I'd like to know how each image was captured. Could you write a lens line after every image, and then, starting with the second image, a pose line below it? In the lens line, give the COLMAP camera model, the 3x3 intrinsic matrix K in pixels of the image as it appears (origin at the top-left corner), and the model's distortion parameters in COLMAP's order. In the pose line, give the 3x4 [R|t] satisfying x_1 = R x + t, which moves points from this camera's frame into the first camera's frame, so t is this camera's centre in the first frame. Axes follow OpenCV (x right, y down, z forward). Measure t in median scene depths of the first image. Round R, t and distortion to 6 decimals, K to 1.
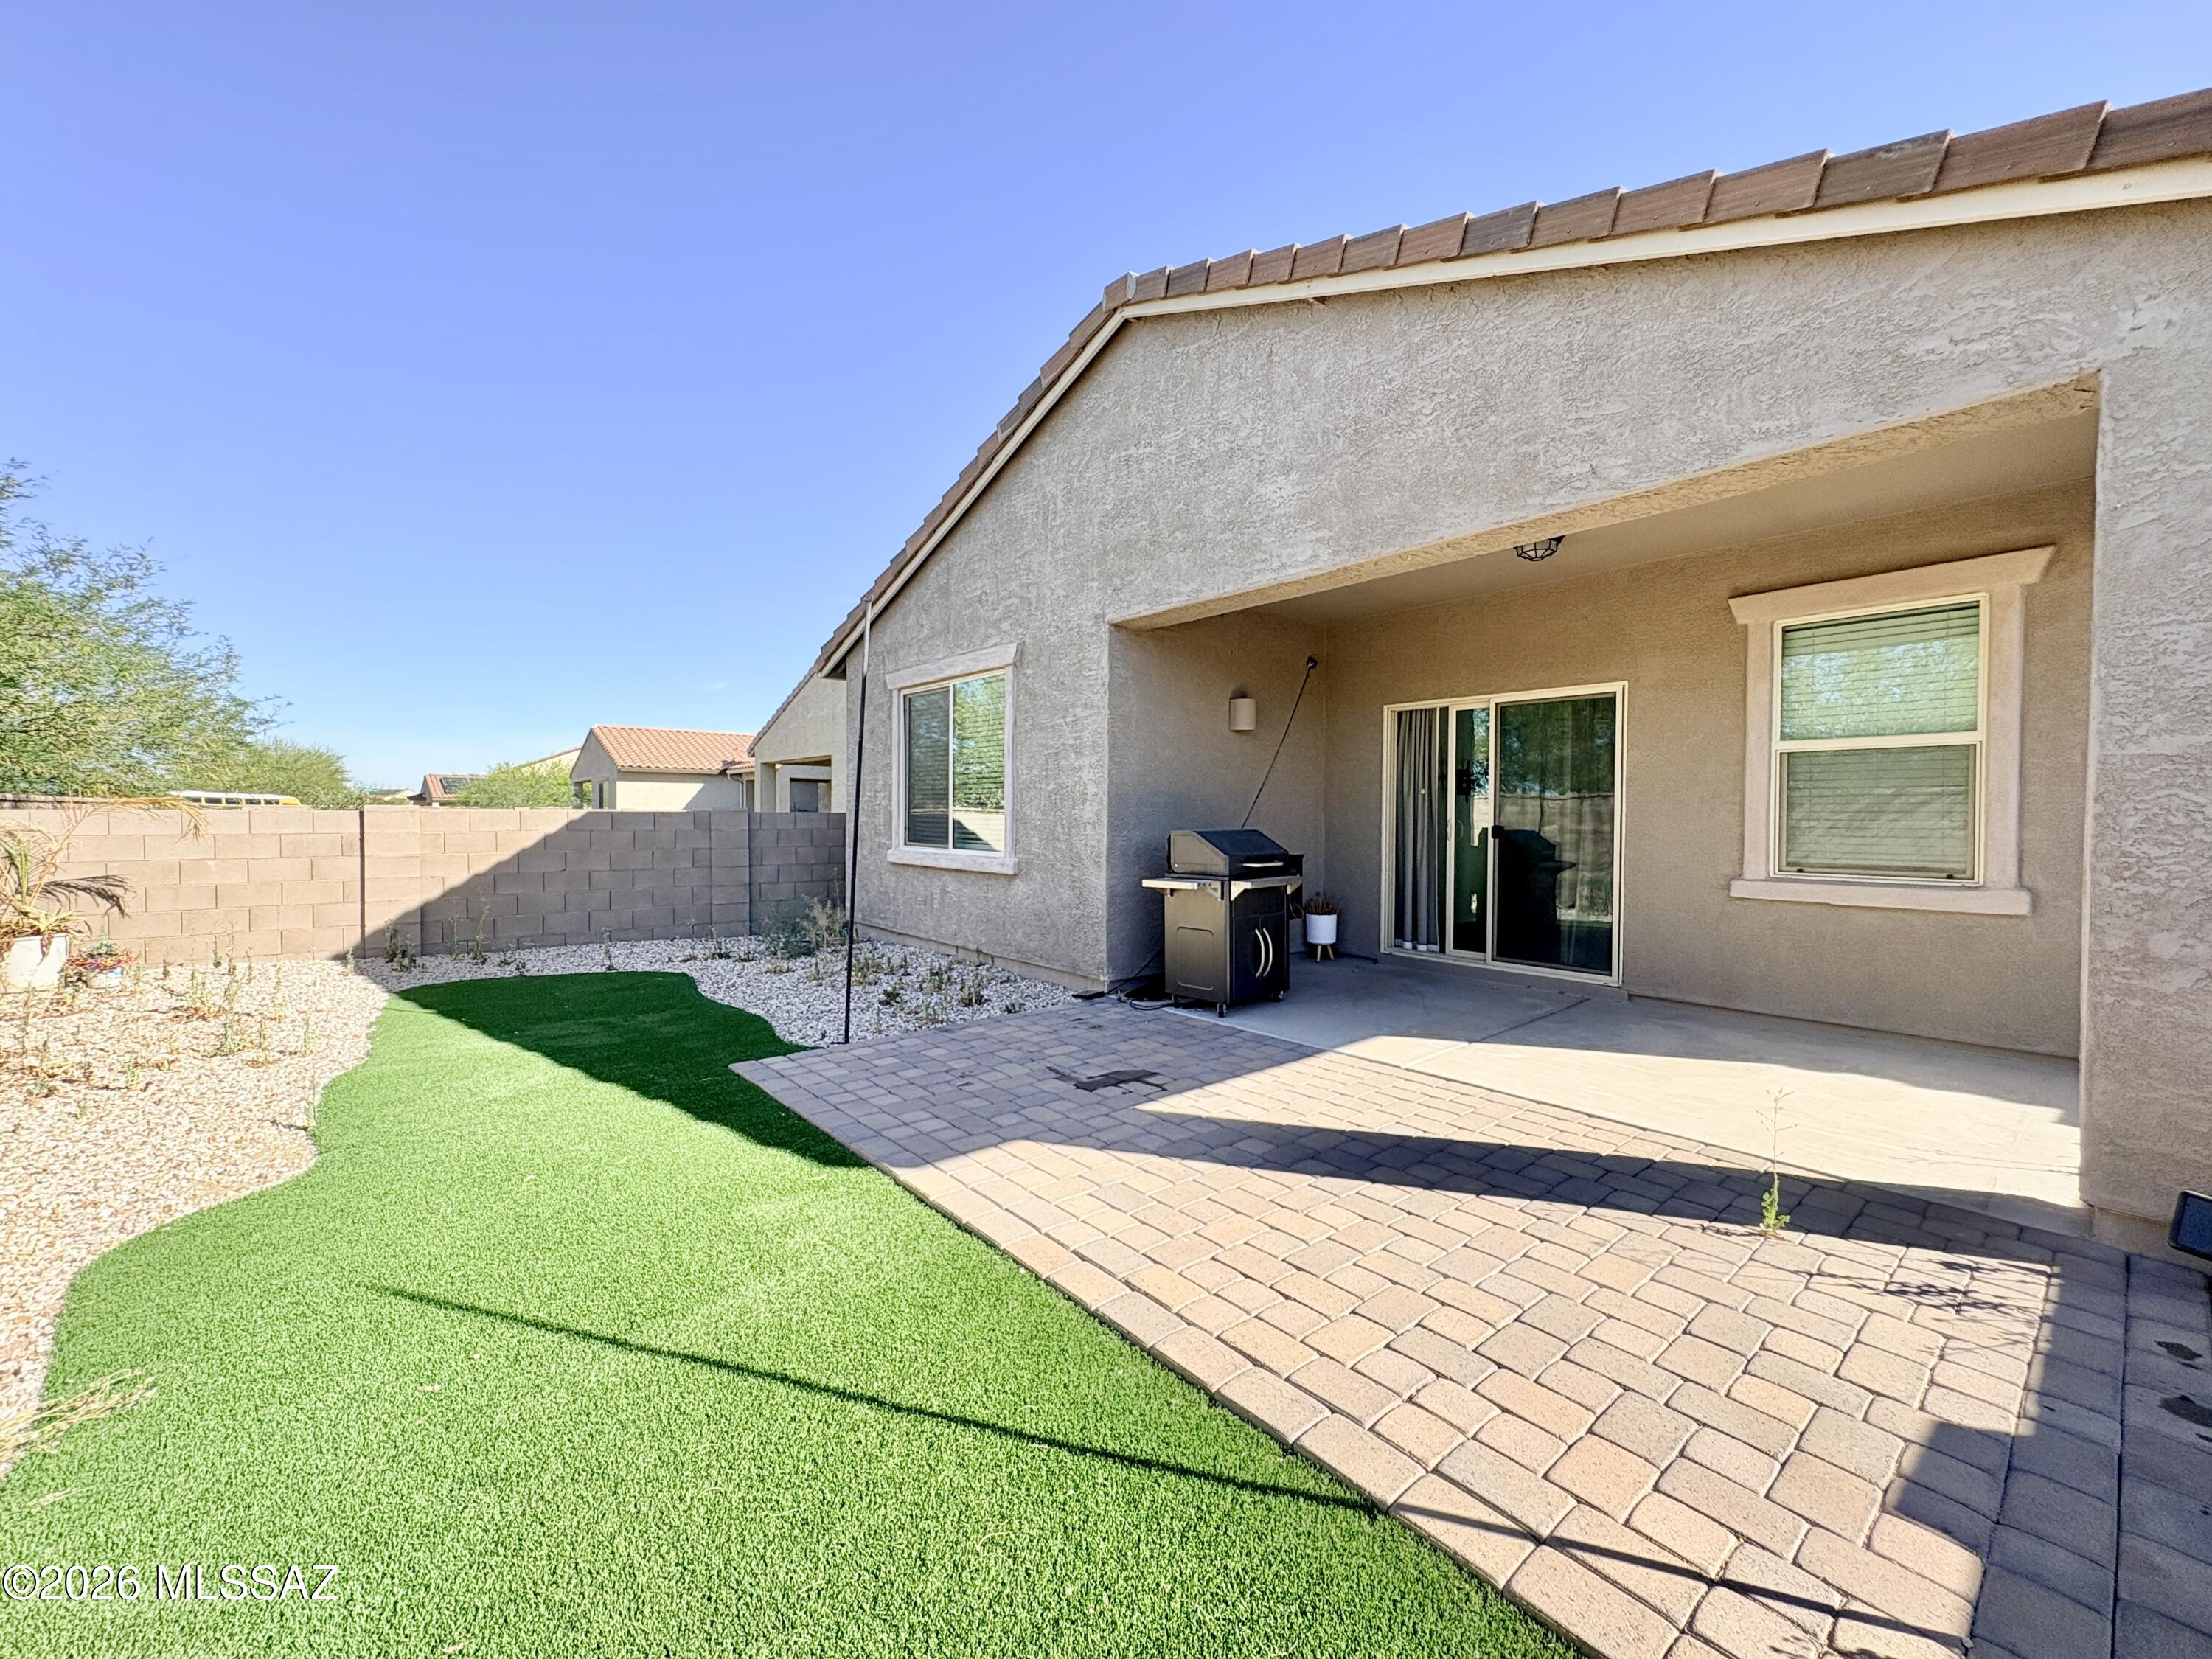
lens RADIAL K [[874.8, 0, 1106.0], [0, 874.8, 829.5], [0, 0, 1]] dist [0.000808, 0.000180]
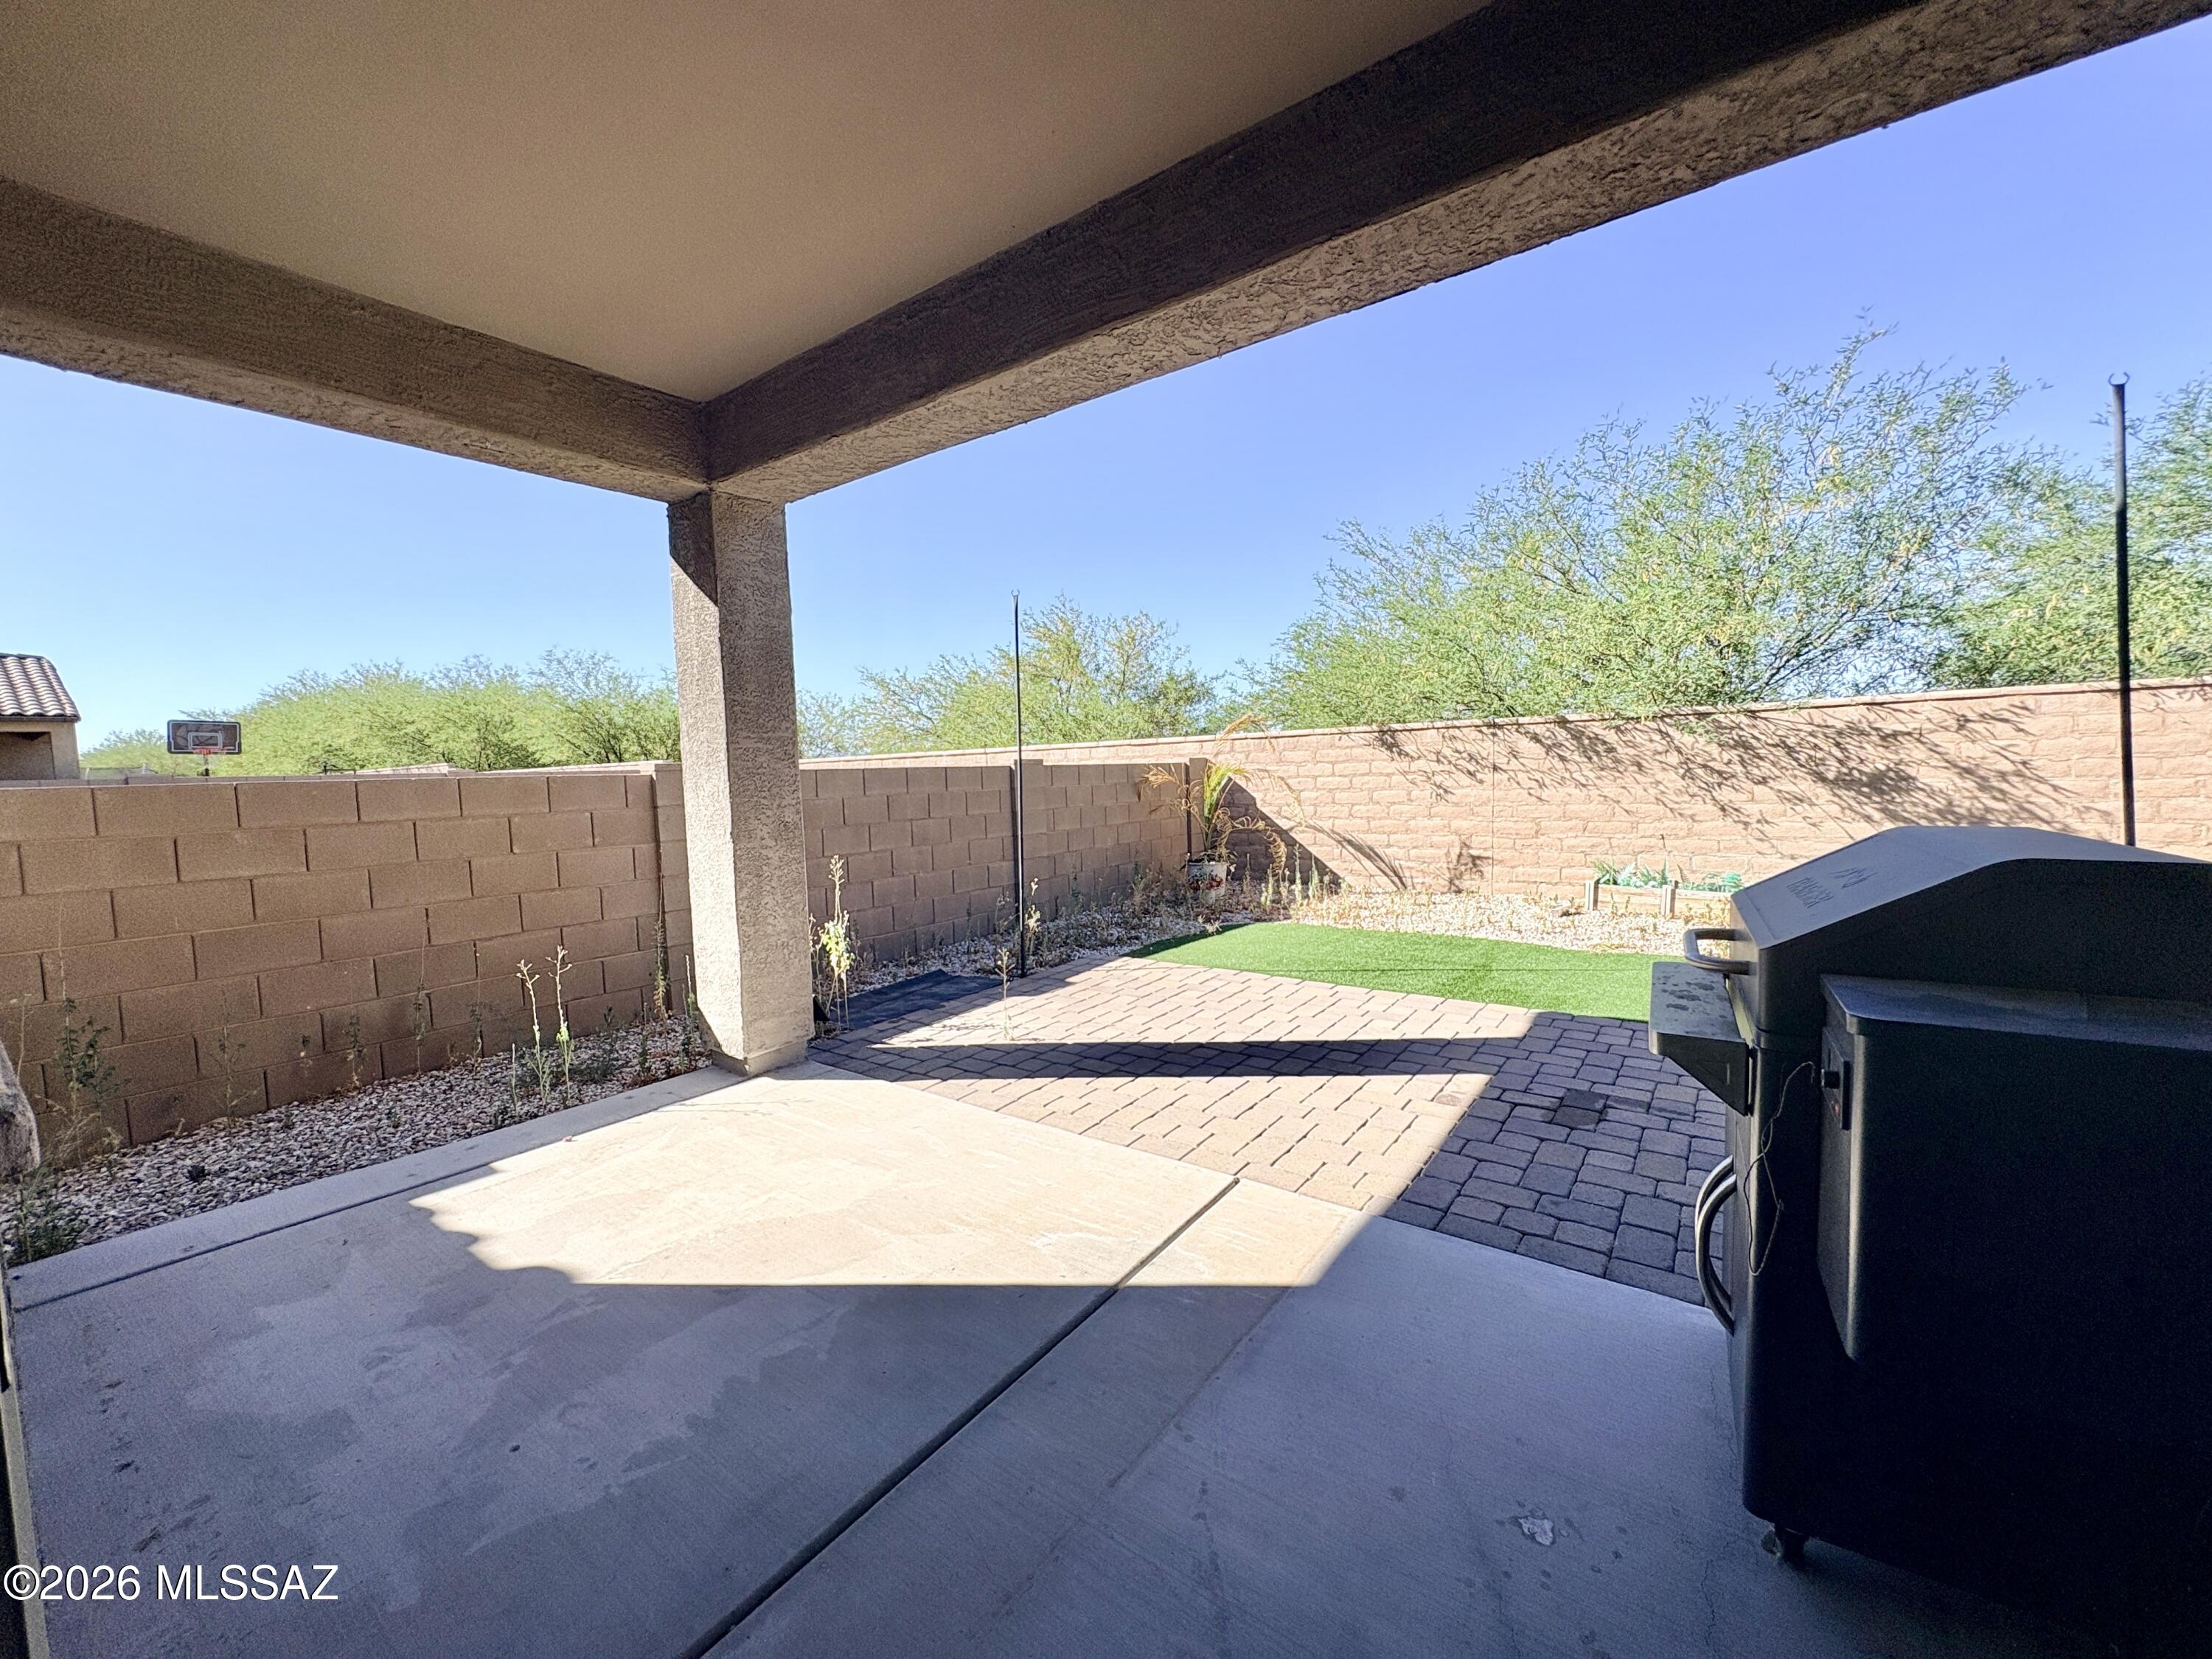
lens RADIAL K [[874.8, 0, 1106.0], [0, 874.8, 829.5], [0, 0, 1]] dist [0.000808, 0.000180]
pose [[-0.969461, 0.043267, -0.241398, 0.815296], [0.024316, 0.996422, 0.080942, -0.053759], [0.244036, 0.072600, -0.967045, 2.213362]]
